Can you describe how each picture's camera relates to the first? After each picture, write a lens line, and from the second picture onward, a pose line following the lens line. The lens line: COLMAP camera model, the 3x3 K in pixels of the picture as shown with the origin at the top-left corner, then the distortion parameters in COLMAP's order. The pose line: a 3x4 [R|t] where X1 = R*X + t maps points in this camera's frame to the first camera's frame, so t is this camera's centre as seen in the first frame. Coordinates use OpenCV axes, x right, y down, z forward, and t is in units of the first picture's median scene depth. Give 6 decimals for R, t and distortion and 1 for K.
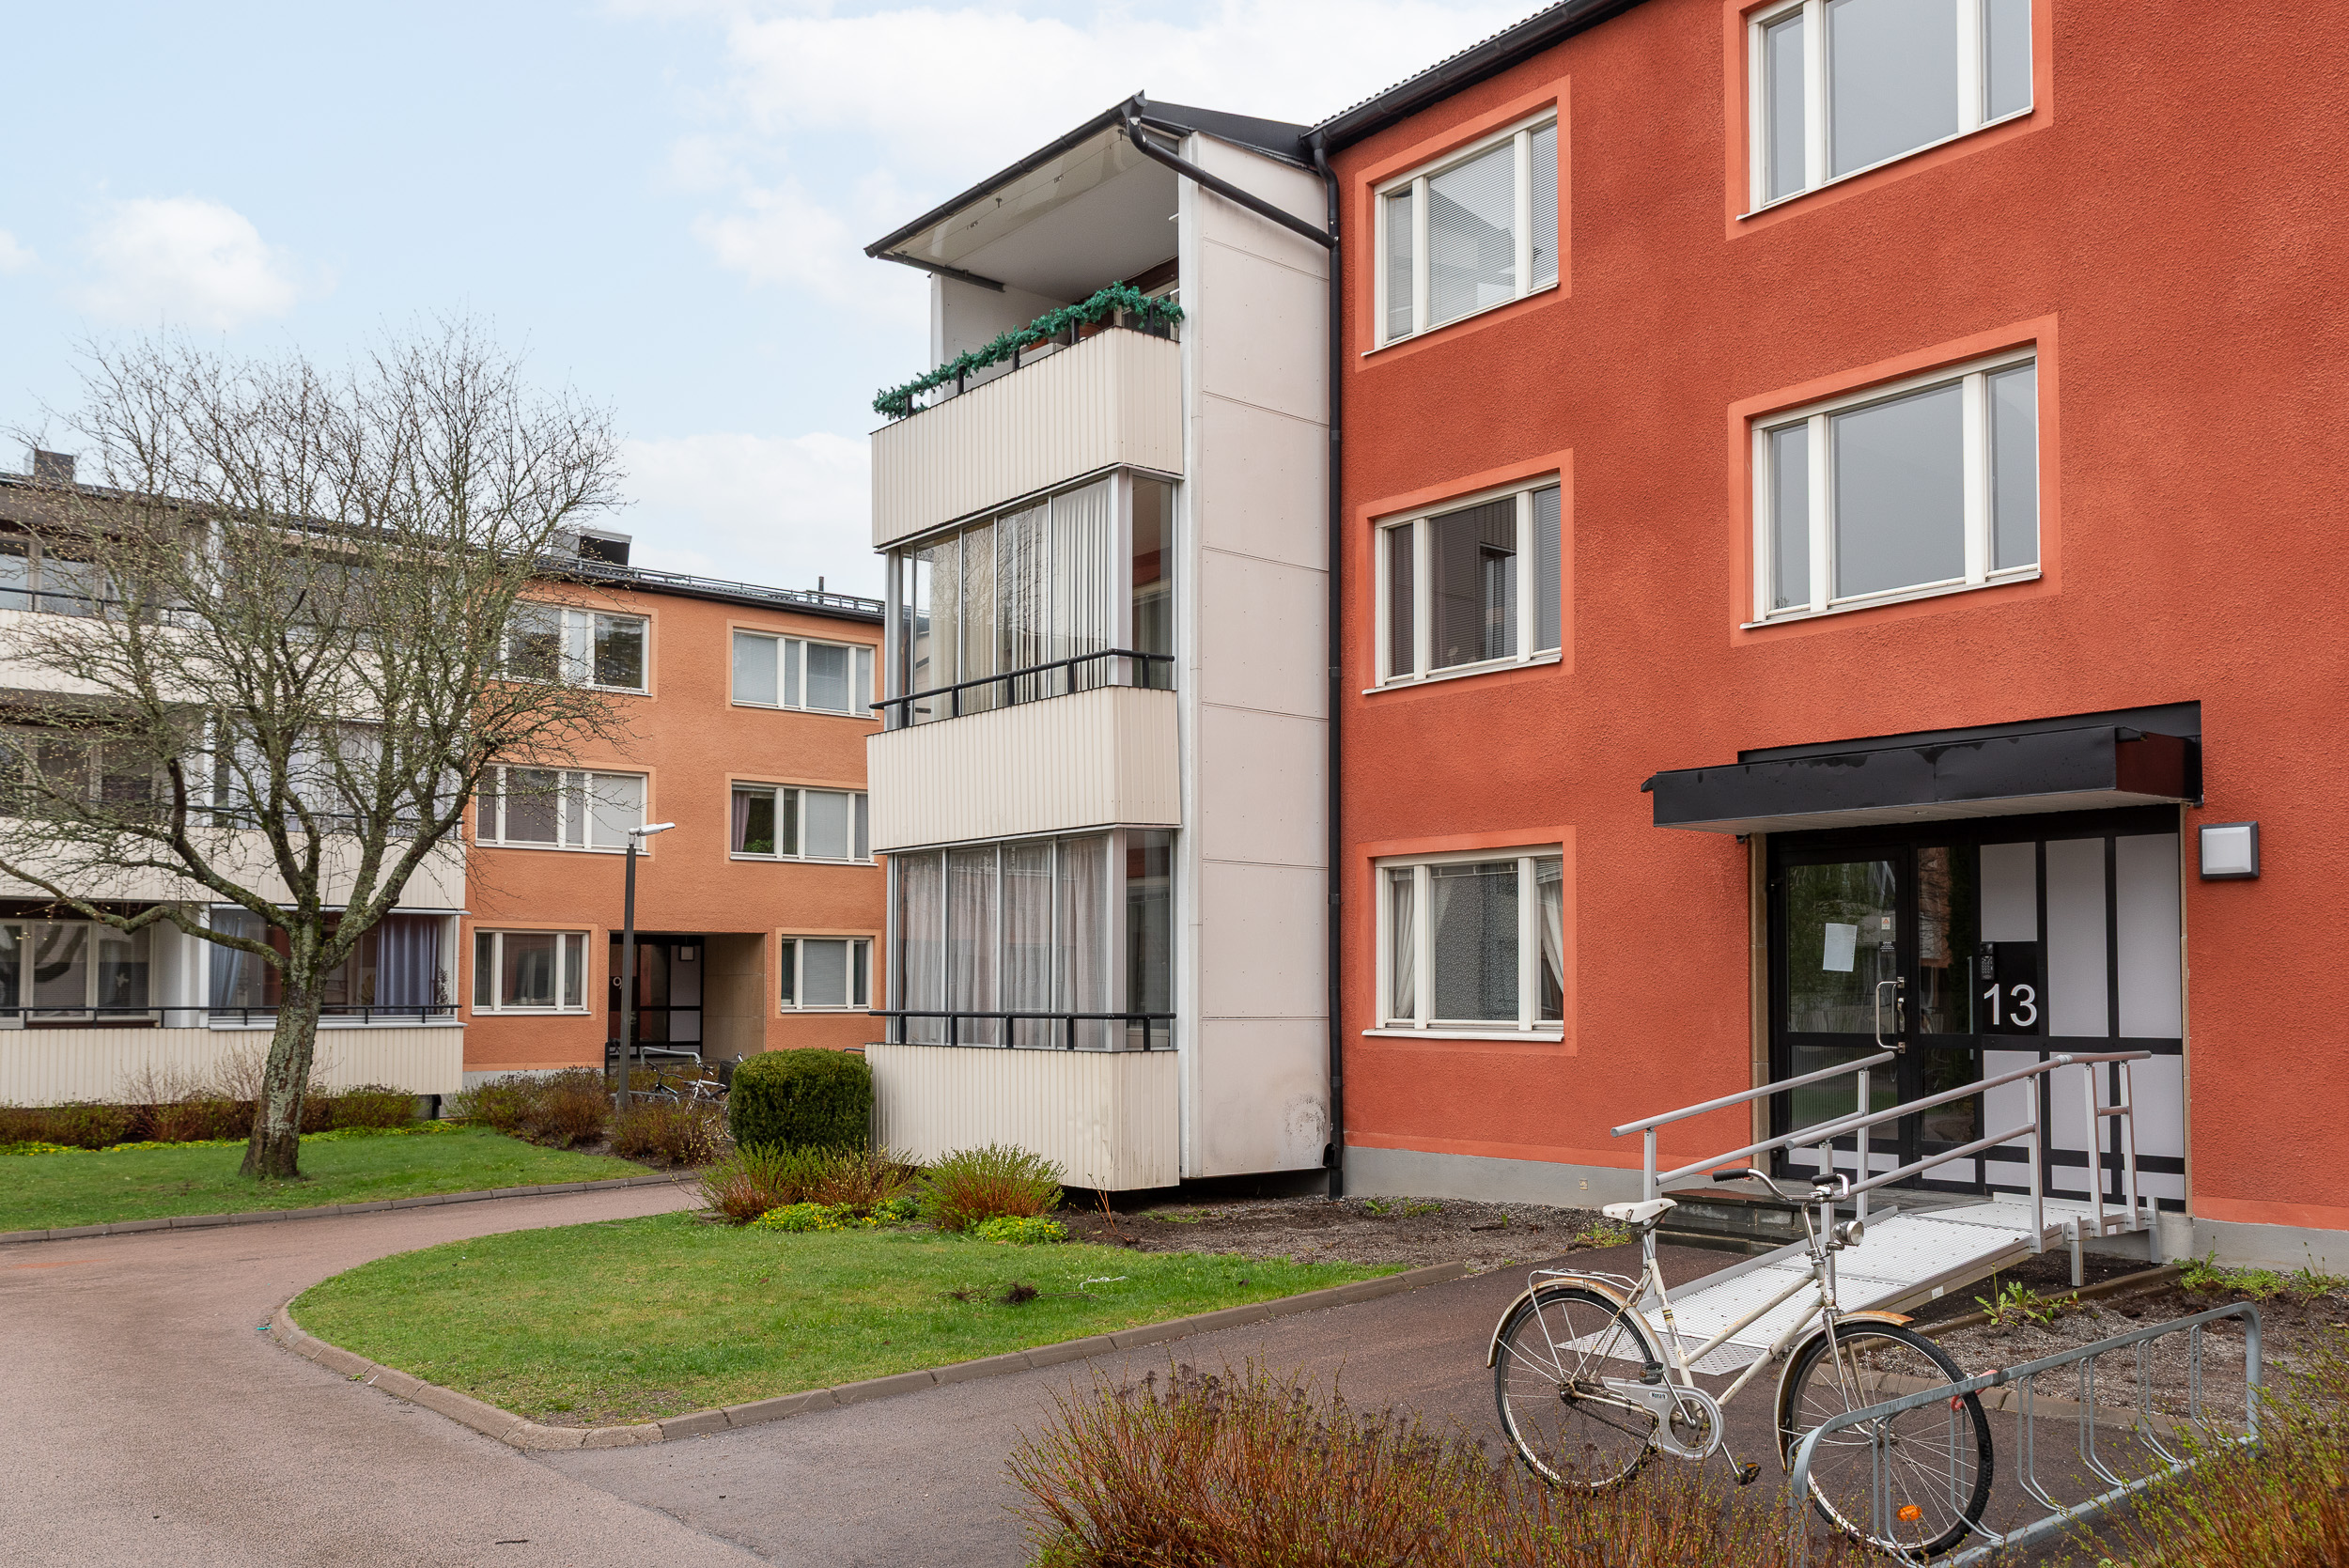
lens RADIAL K [[1965.3, 0, 1173.8], [0, 1965.3, 883.0], [0, 0, 1]] dist [0.005423, -0.000486]
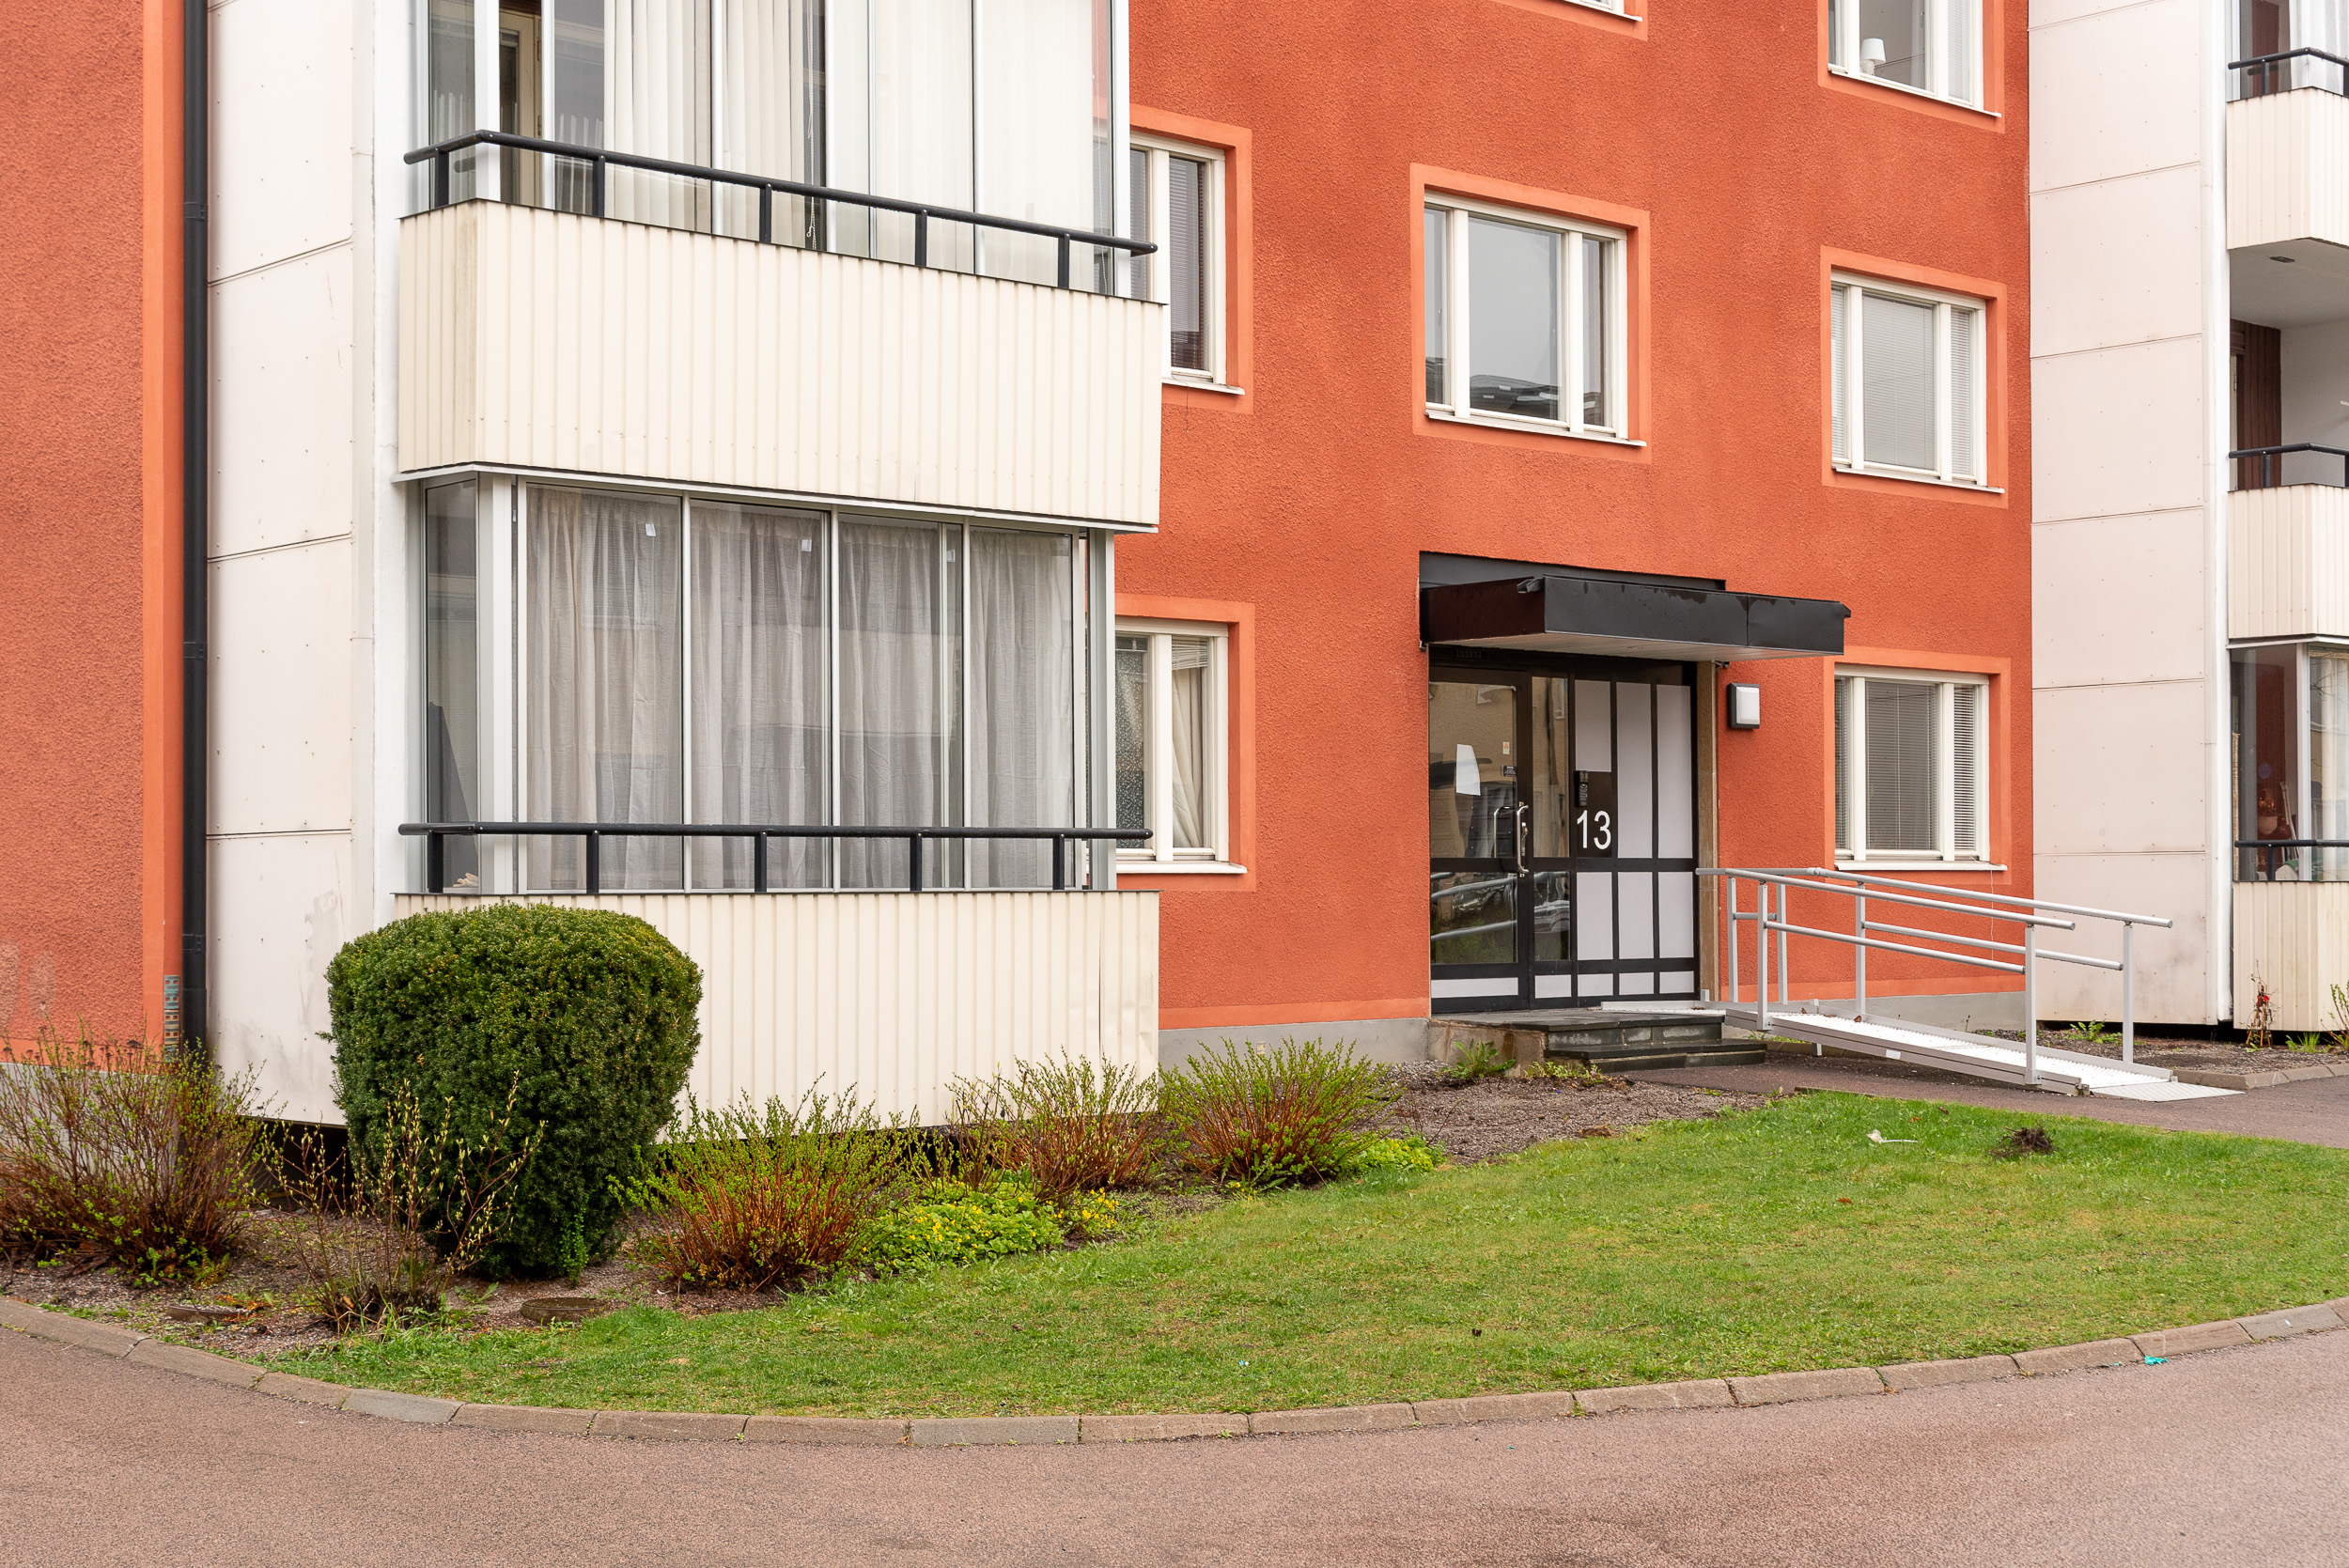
lens RADIAL K [[3319.7, 0, 1184.9], [0, 3319.7, 871.6], [0, 0, 1]] dist [-0.012008, 0.008448]
pose [[-0.065539, 0.005798, 0.997833, -1.381617], [-0.050087, 0.998703, -0.009093, 0.112545], [-0.996592, -0.050574, -0.065164, 1.338259]]
